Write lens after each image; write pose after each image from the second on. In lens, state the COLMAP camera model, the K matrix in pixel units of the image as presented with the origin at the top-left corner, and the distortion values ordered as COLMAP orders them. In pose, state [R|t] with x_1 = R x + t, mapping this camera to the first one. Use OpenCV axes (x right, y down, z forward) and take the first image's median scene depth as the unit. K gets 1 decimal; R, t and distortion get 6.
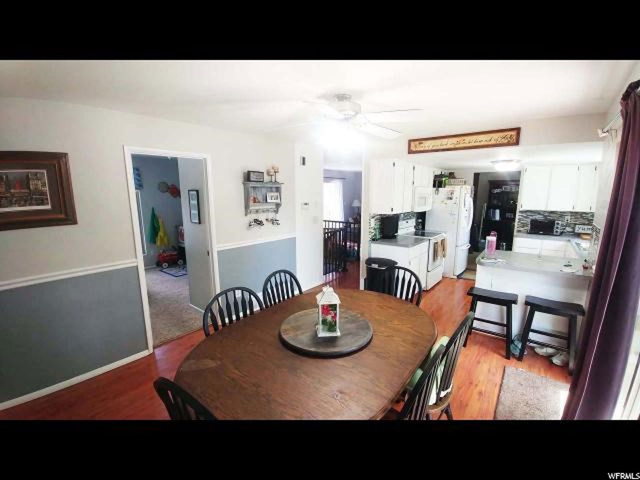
lens RADIAL K [[271.3, 0, 321.7], [0, 271.3, 241.9], [0, 0, 1]] dist [0.001467, -0.025169]
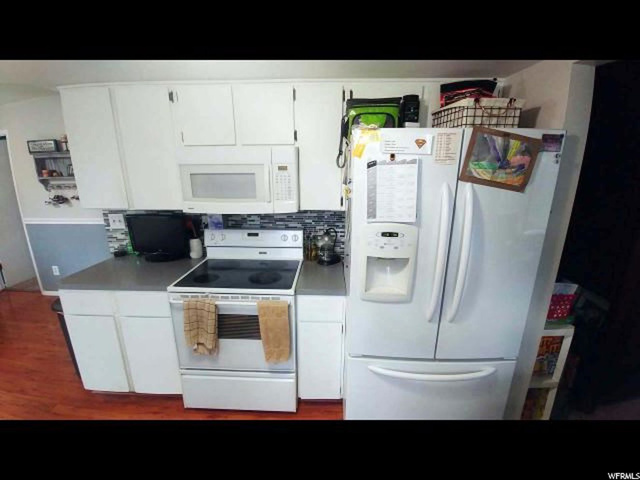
lens RADIAL K [[271.3, 0, 321.7], [0, 271.3, 241.9], [0, 0, 1]] dist [0.001467, -0.025169]
pose [[0.631550, 0.215030, -0.744920, 0.921769], [-0.146096, 0.976566, 0.158036, -0.190933], [0.761446, 0.009022, 0.648165, 1.065487]]
